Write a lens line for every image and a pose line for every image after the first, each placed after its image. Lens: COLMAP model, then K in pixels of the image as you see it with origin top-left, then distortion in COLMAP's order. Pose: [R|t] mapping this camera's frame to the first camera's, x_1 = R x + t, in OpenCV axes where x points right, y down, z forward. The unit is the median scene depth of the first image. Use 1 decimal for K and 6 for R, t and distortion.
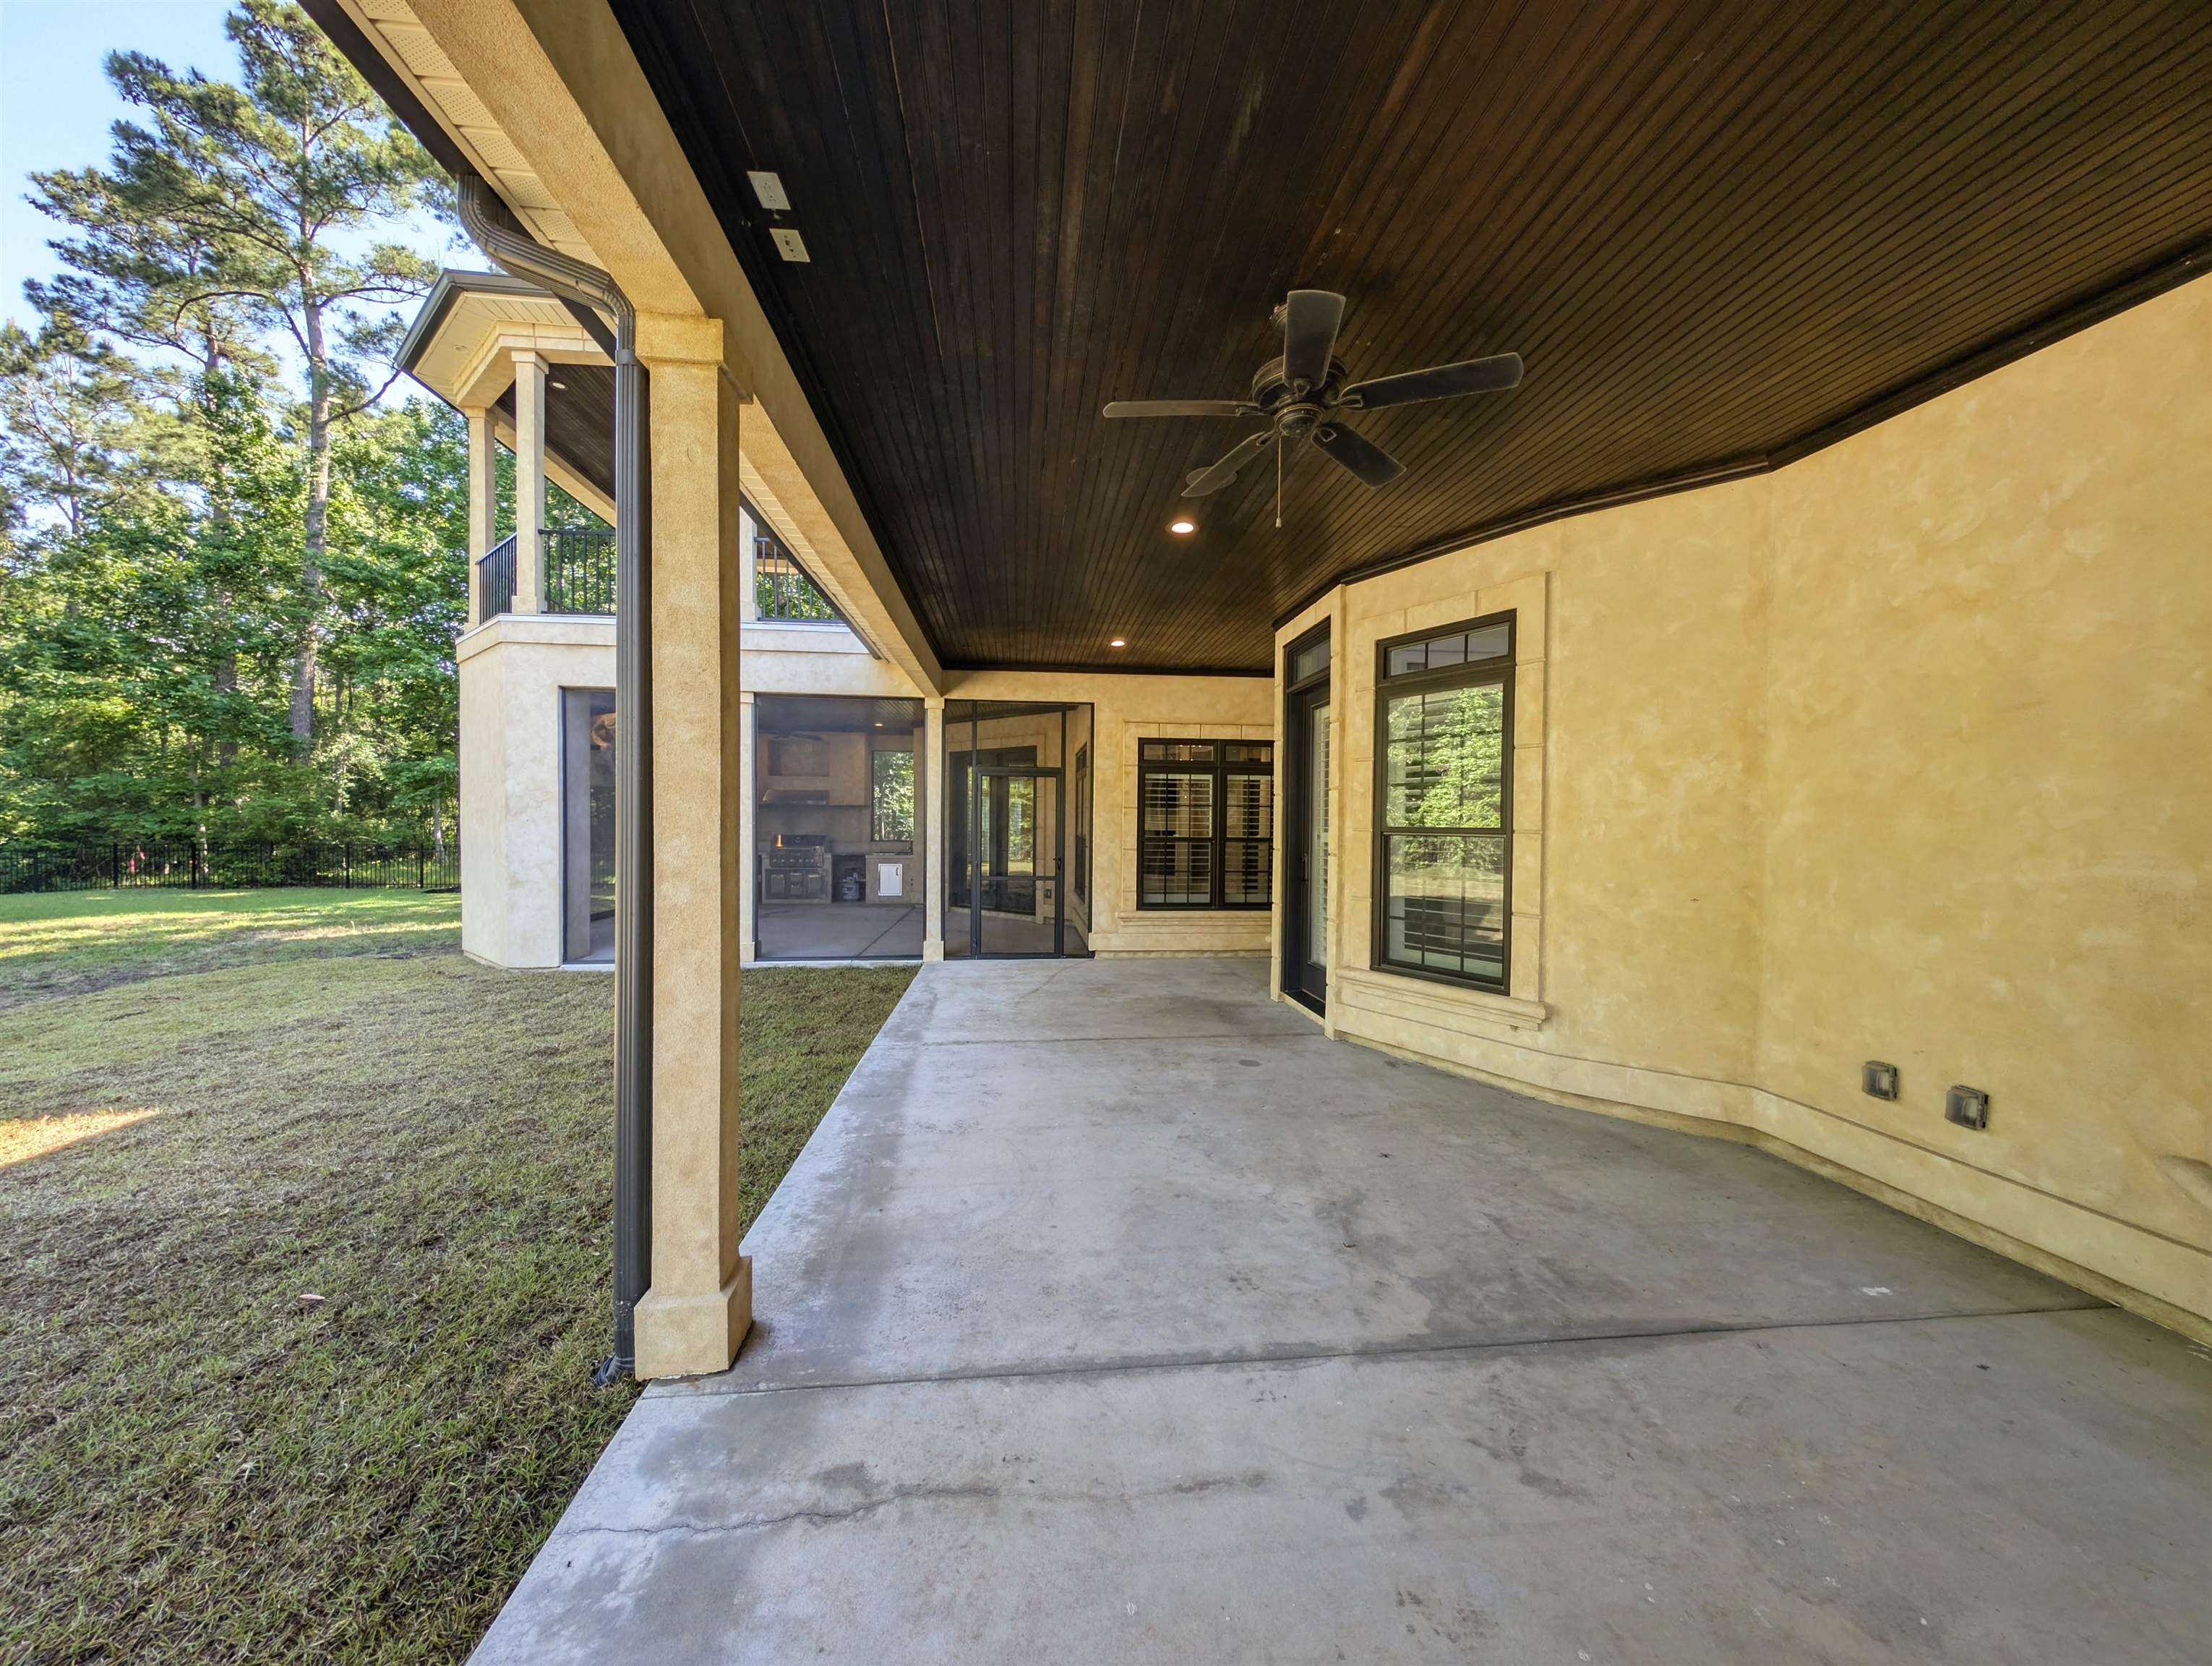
lens RADIAL K [[781.4, 0, 1104.6], [0, 781.4, 831.3], [0, 0, 1]] dist [-0.002725, -0.001717]
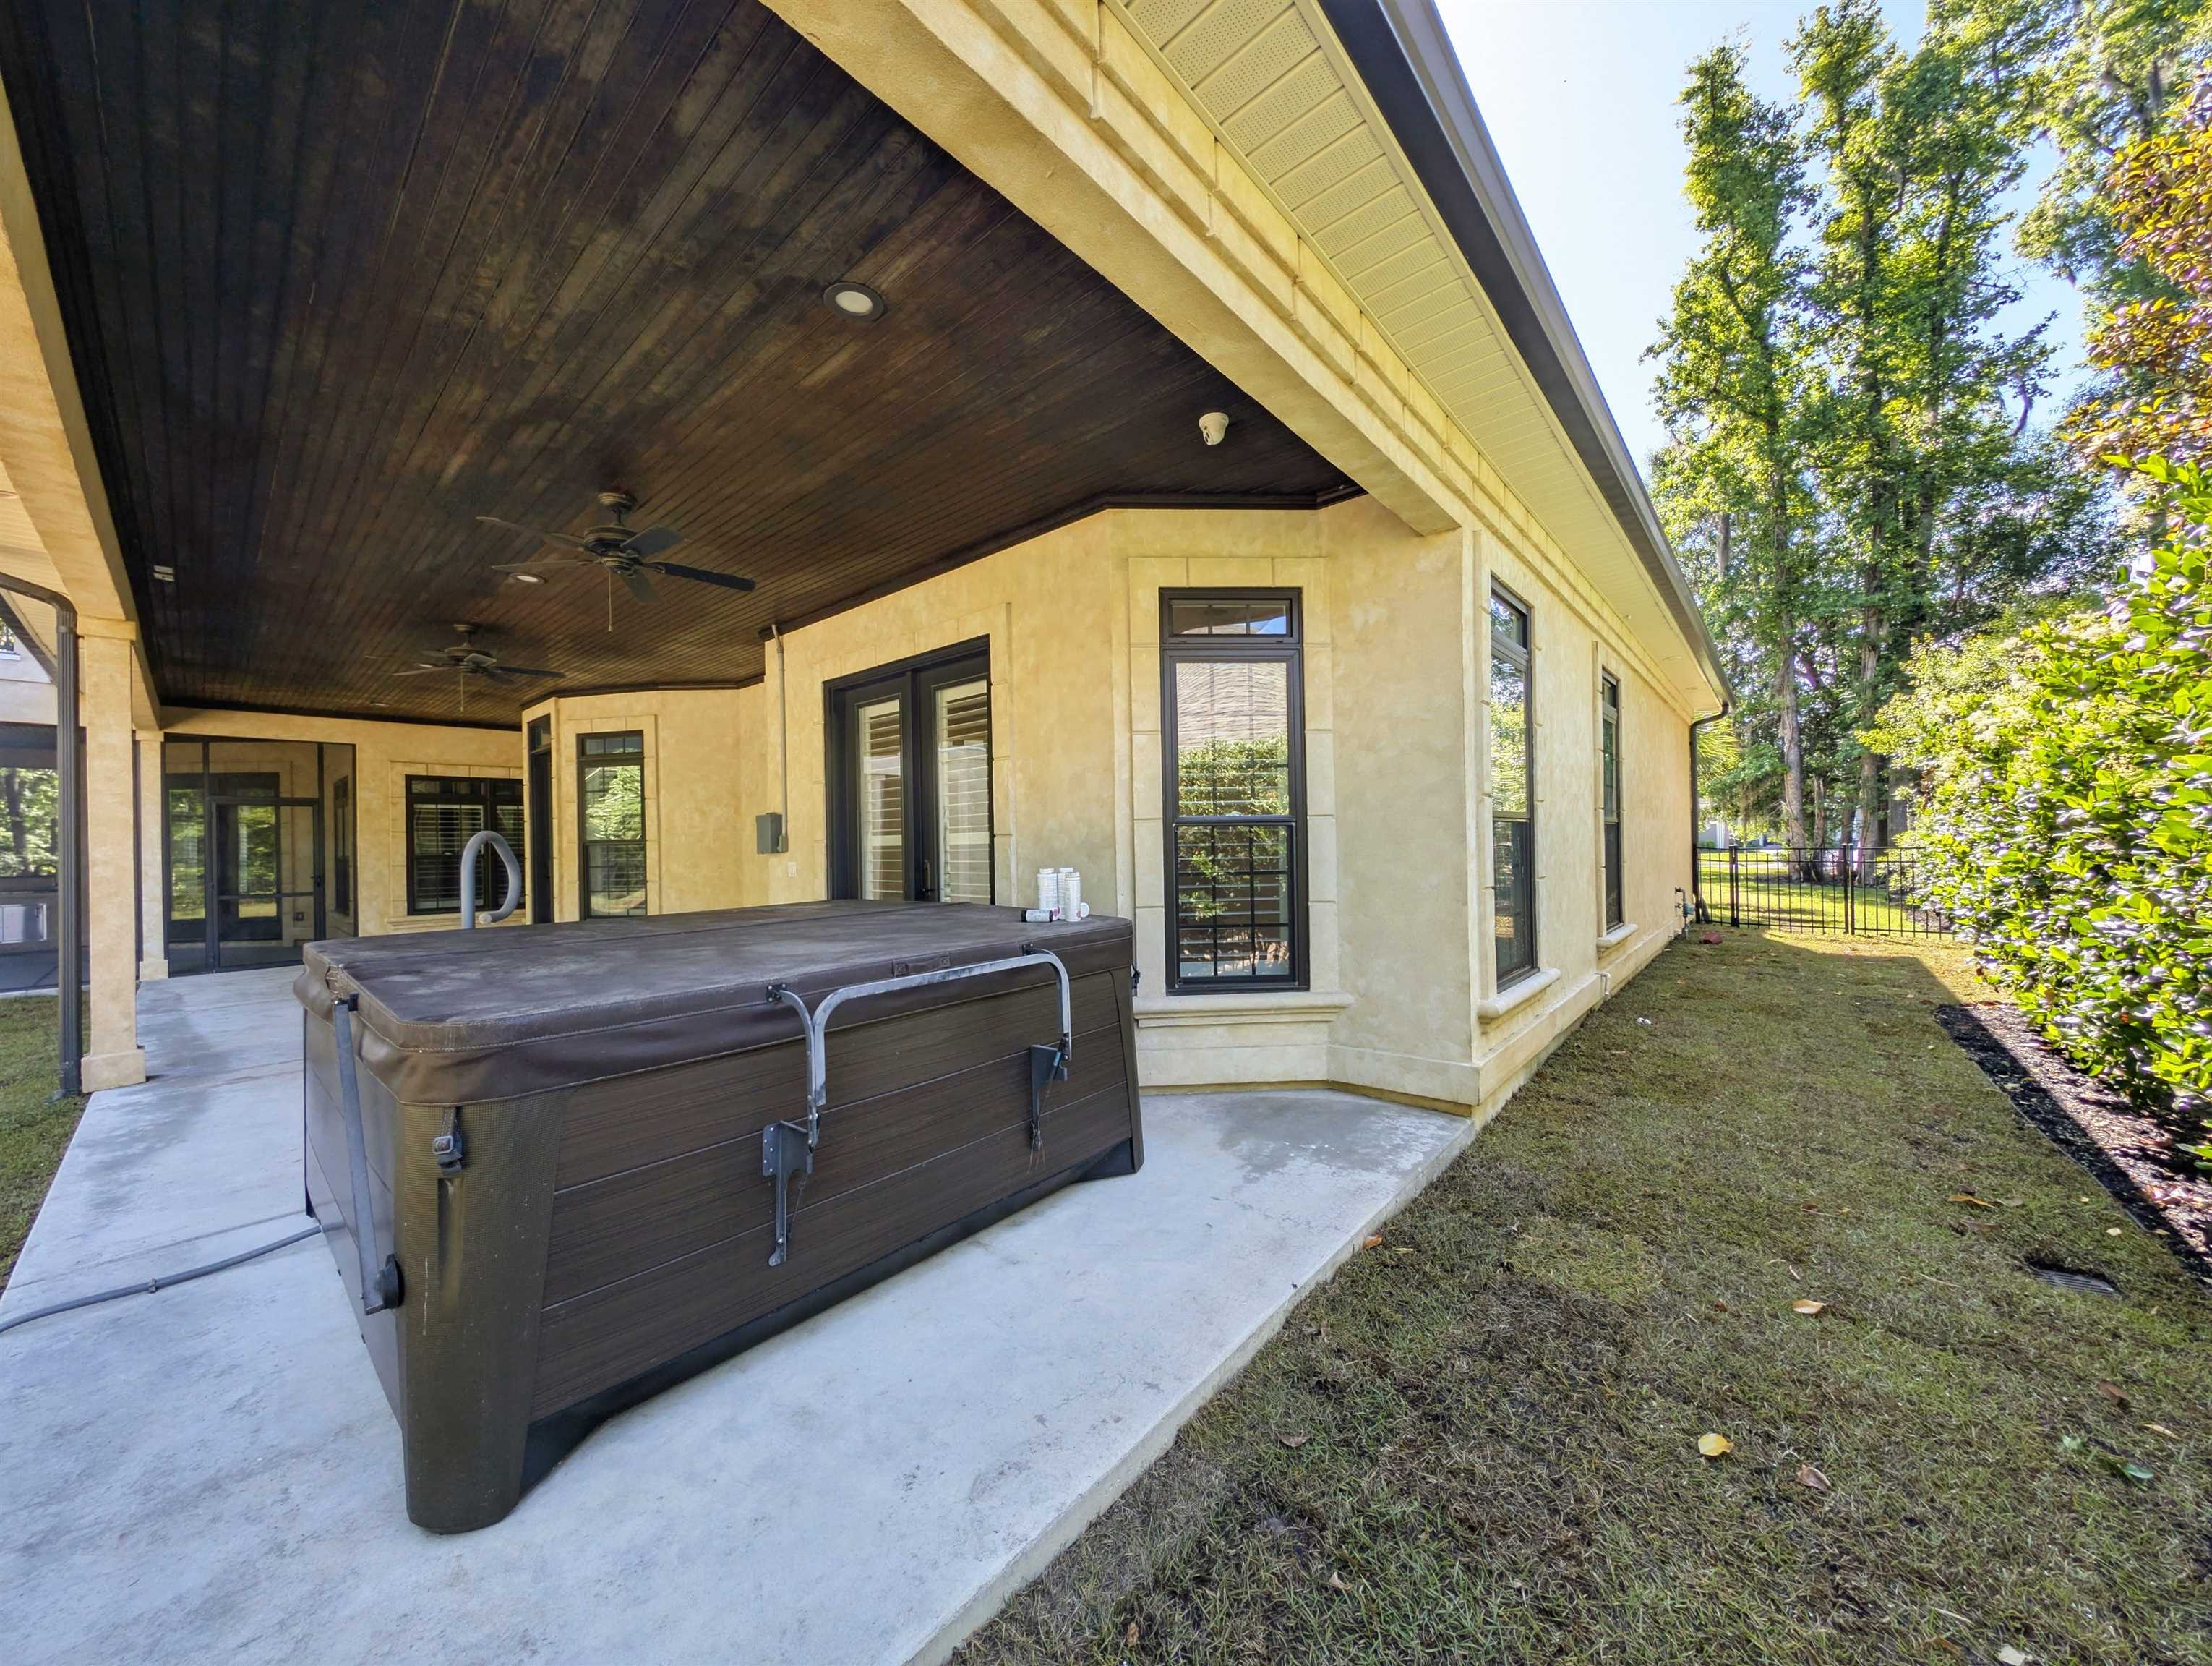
lens RADIAL K [[781.4, 0, 1098.9], [0, 781.4, 837.6], [0, 0, 1]] dist [-0.002725, -0.001717]
pose [[0.736608, -0.020326, 0.676014, 0.017545], [0.031578, 0.999492, -0.004356, 0.017548], [-0.675582, 0.024556, 0.736876, -0.636495]]
